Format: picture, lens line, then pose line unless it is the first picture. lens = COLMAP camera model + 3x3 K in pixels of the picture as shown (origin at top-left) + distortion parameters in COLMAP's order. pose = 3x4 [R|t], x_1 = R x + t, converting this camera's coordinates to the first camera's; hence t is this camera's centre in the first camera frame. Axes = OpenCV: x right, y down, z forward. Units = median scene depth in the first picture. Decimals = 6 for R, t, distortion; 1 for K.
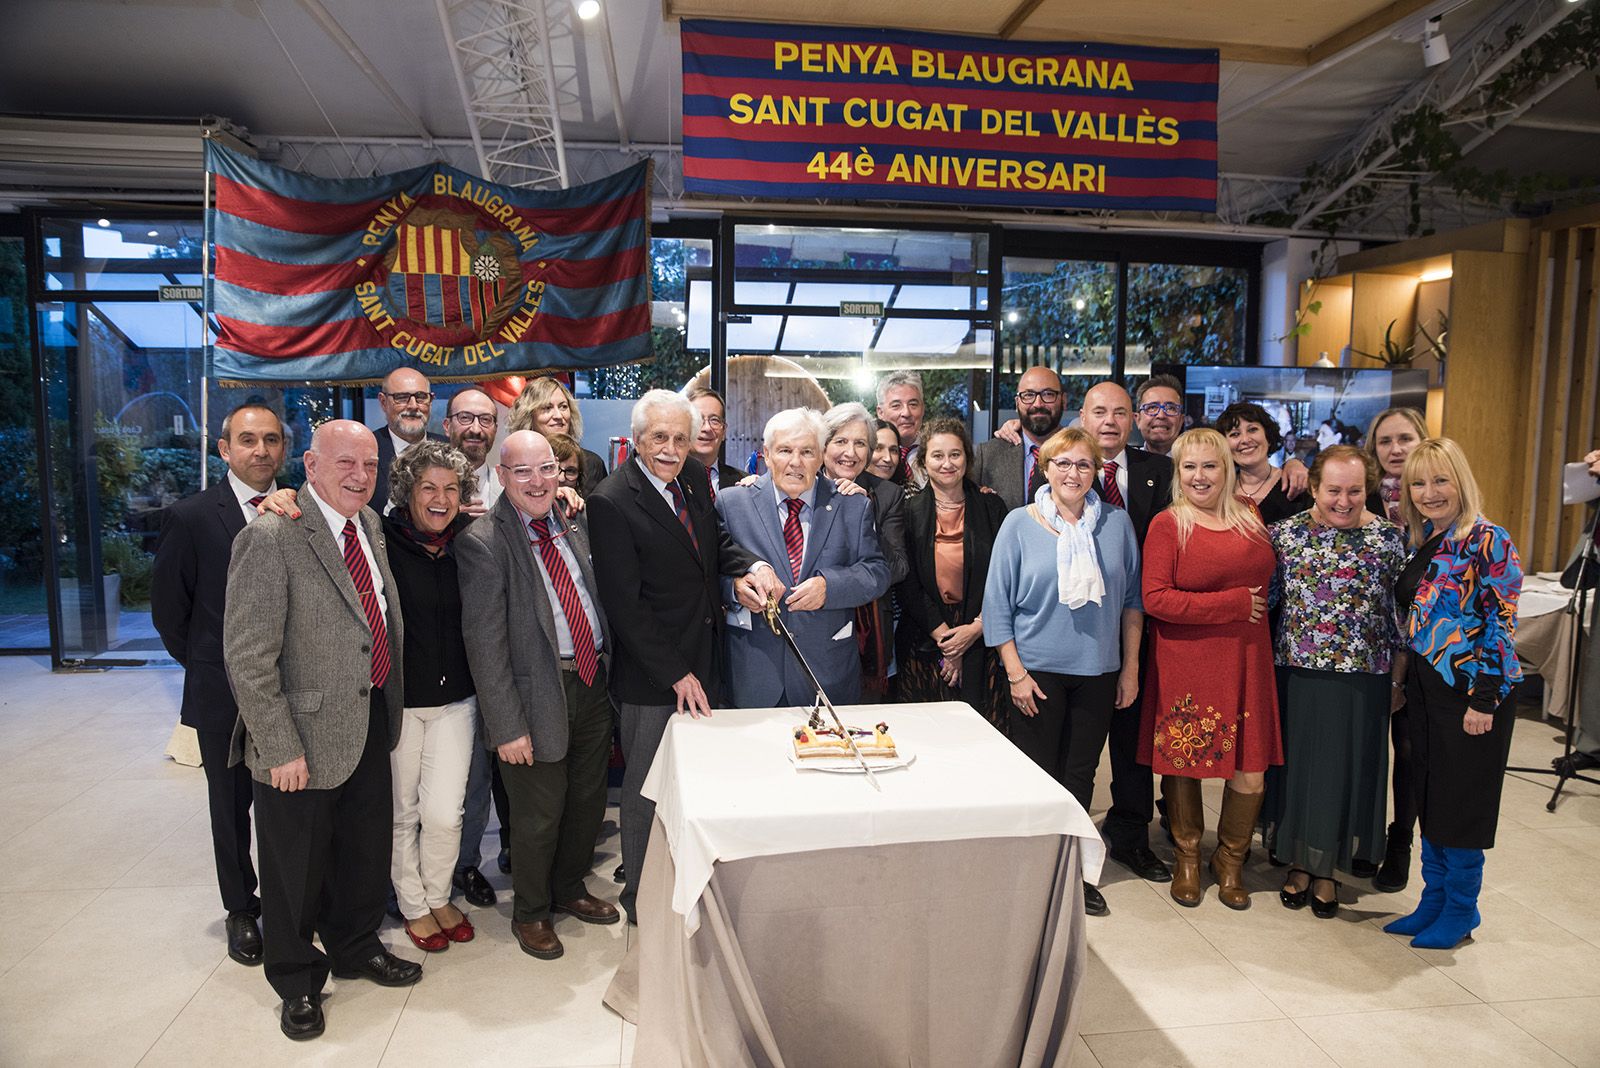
lens RADIAL K [[1116.7, 0, 795.5], [0, 1116.7, 558.8], [0, 0, 1]] dist [-0.126142, 0.089386]
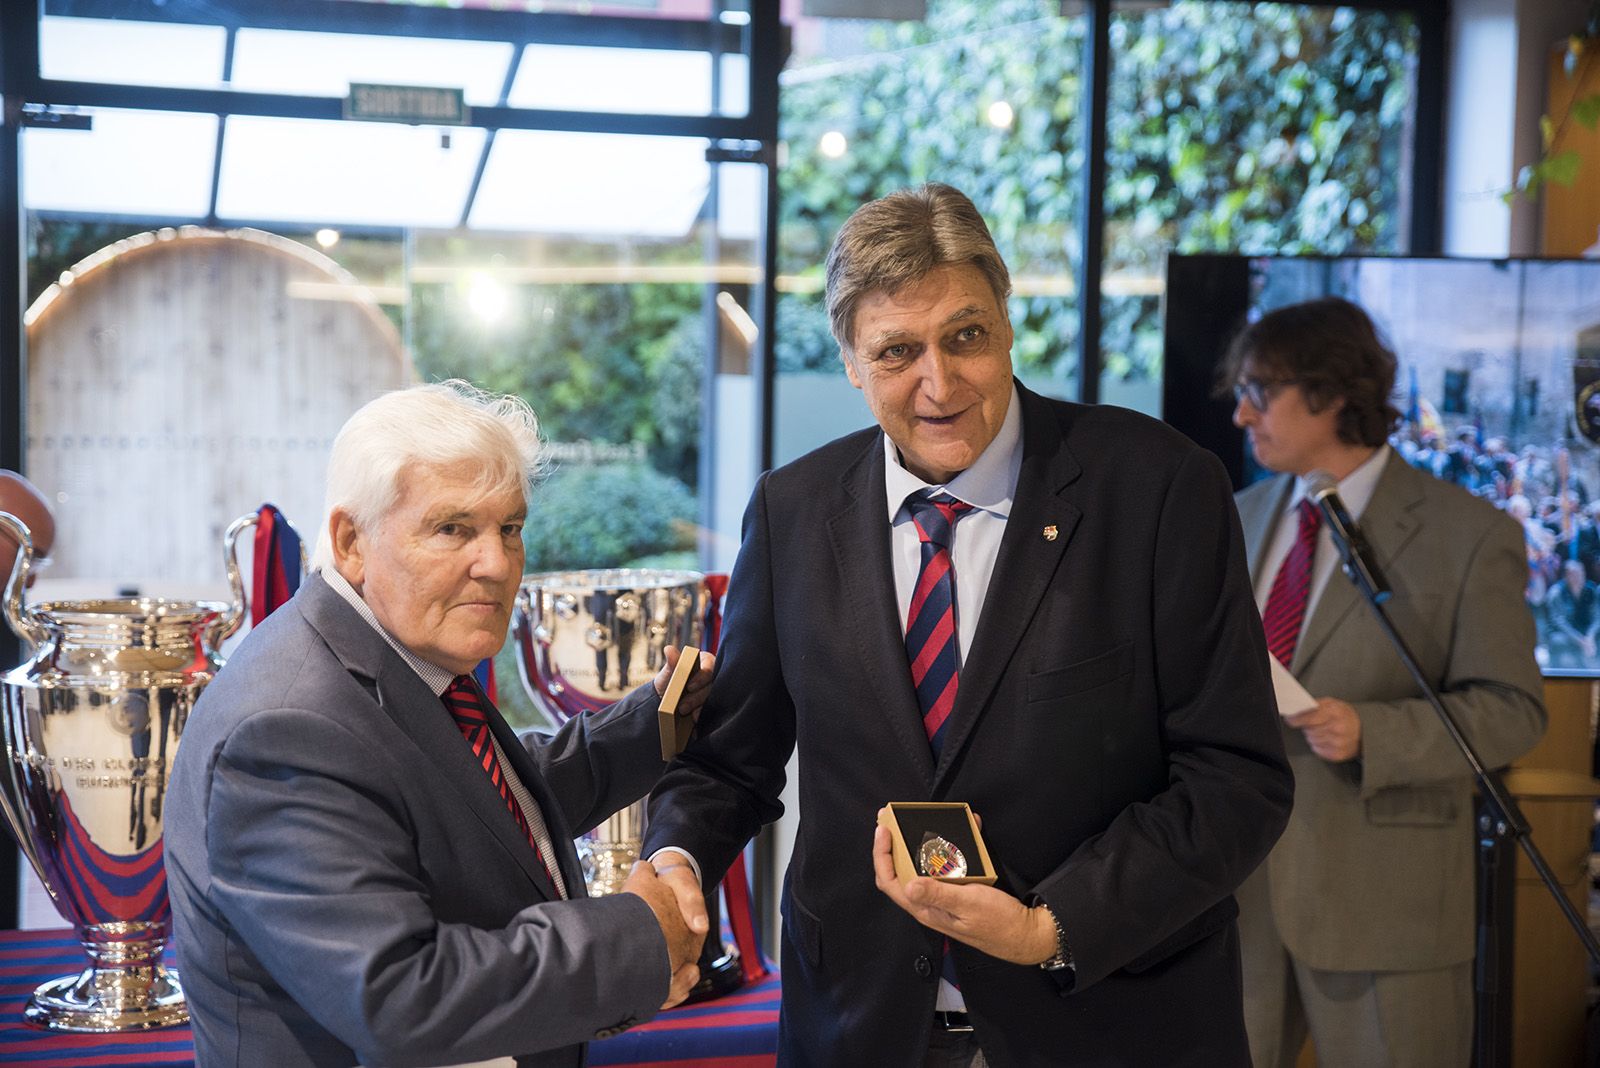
lens RADIAL K [[2509.7, 0, 792.9], [0, 2509.7, 540.6], [0, 0, 1]] dist [0.162205, 0.000000]
pose [[0.987908, -0.004028, 0.154986, 0.070801], [0.014274, 0.997780, -0.065052, -0.028622], [-0.154380, 0.066477, 0.985773, 0.199814]]
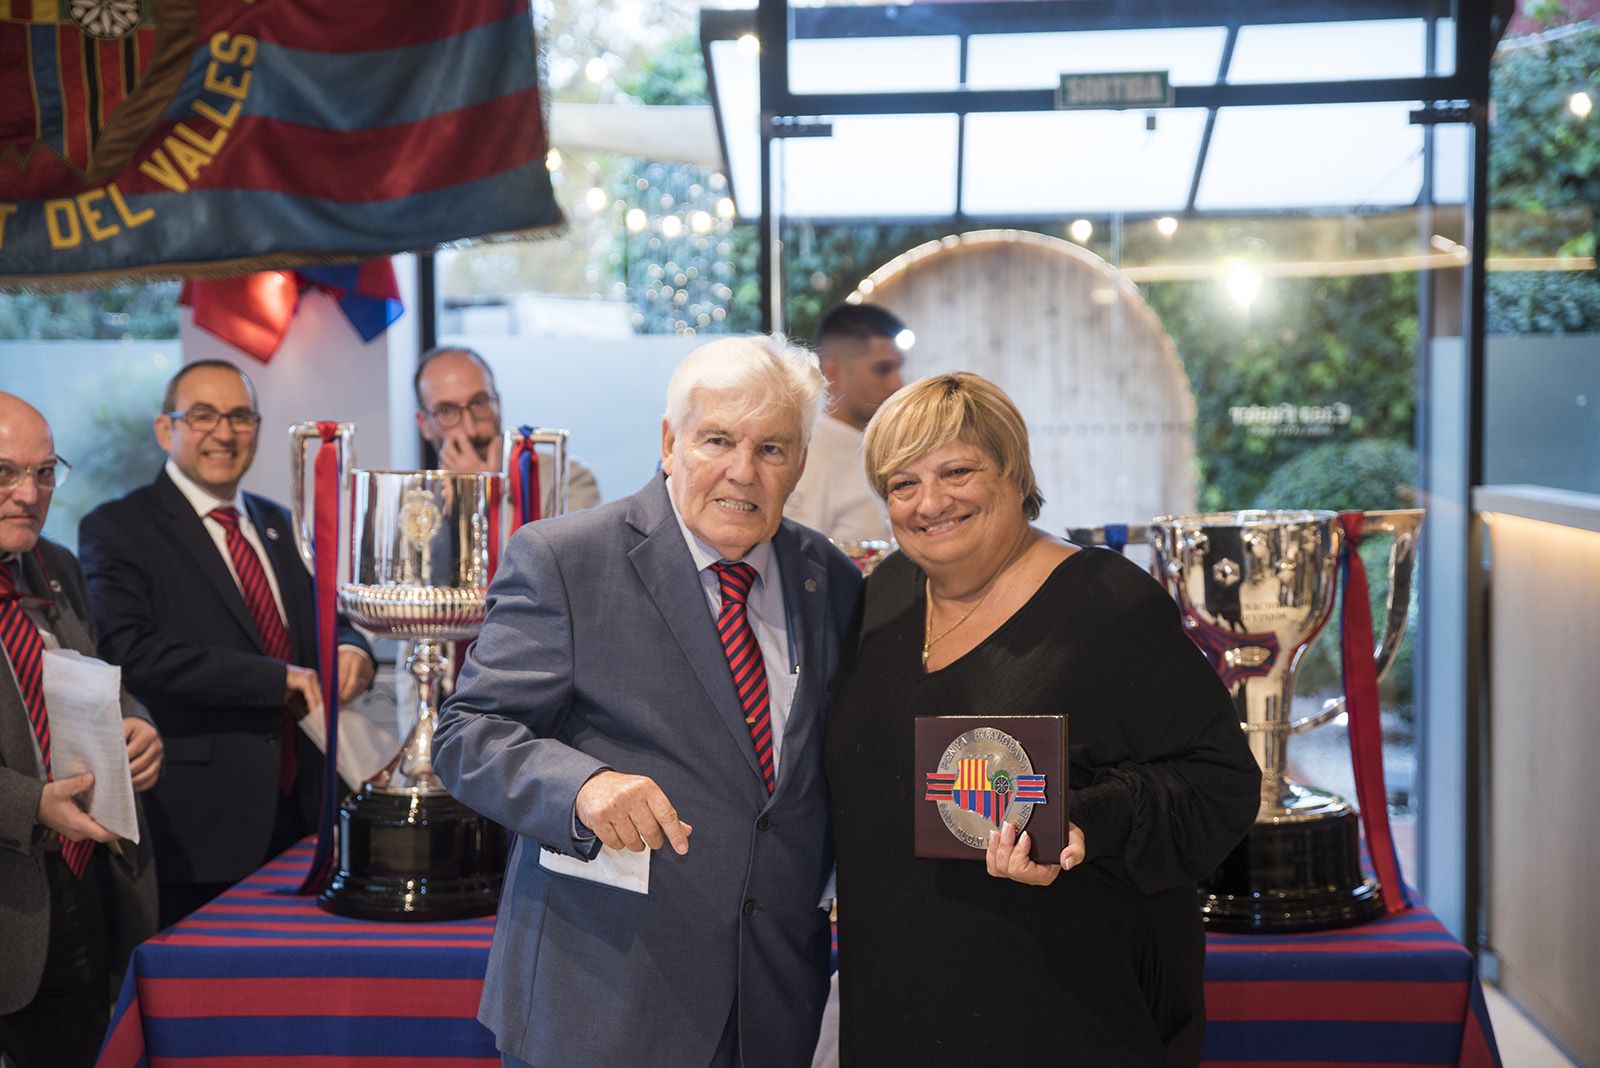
lens RADIAL K [[2388.0, 0, 800.5], [0, 2388.0, 555.3], [0, 0, 1]] dist [0.105671, 0.000000]
pose [[0.985527, -0.011227, -0.169146, 0.117770], [0.001310, 0.998279, -0.058631, -0.013841], [0.169513, 0.057561, 0.983846, 0.197848]]
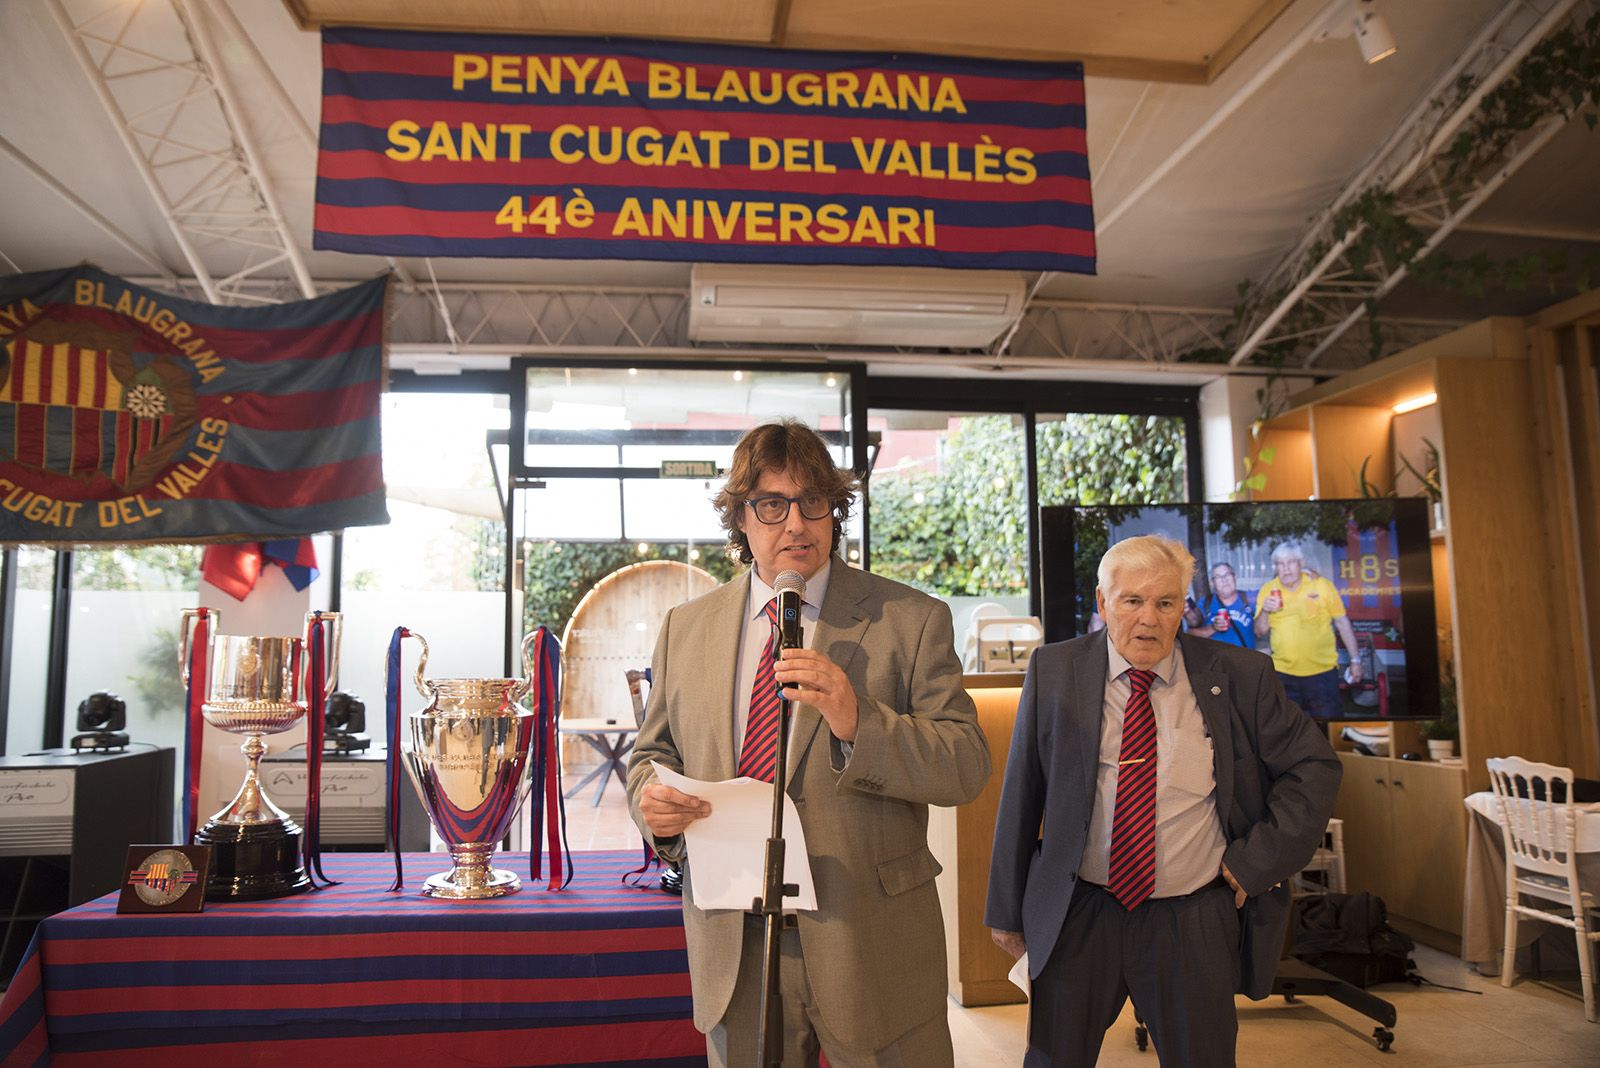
lens RADIAL K [[1116.7, 0, 793.1], [0, 1116.7, 524.8], [0, 0, 1]] dist [-0.126142, 0.089386]
pose [[0.999716, -0.020454, 0.012231, 0.157019], [0.022771, 0.971235, -0.237032, 0.002723], [-0.007031, 0.237243, 0.971425, 0.310123]]
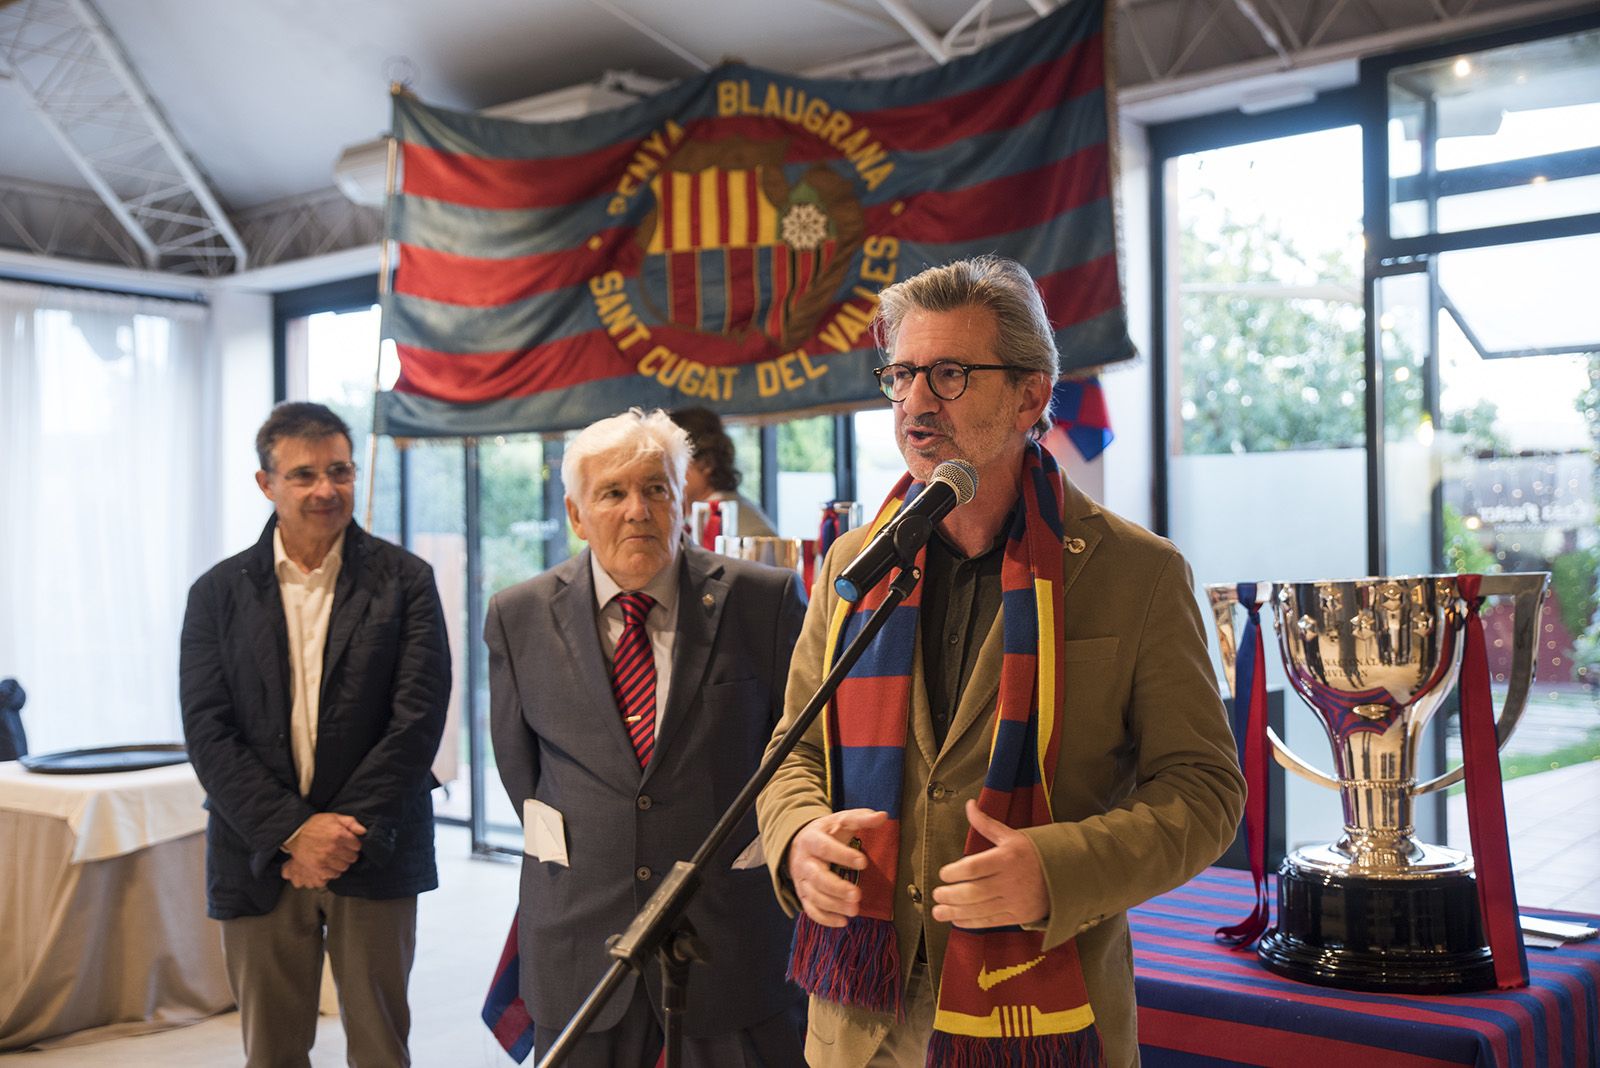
lens RADIAL K [[1668.2, 0, 786.2], [0, 1668.2, 557.4], [0, 0, 1]] dist [-0.004703, 0.000000]
pose [[0.677469, -0.016934, -0.735356, 0.366920], [-0.073178, 0.993223, -0.090289, -0.012995], [0.731902, 0.114980, 0.671639, 0.440200]]
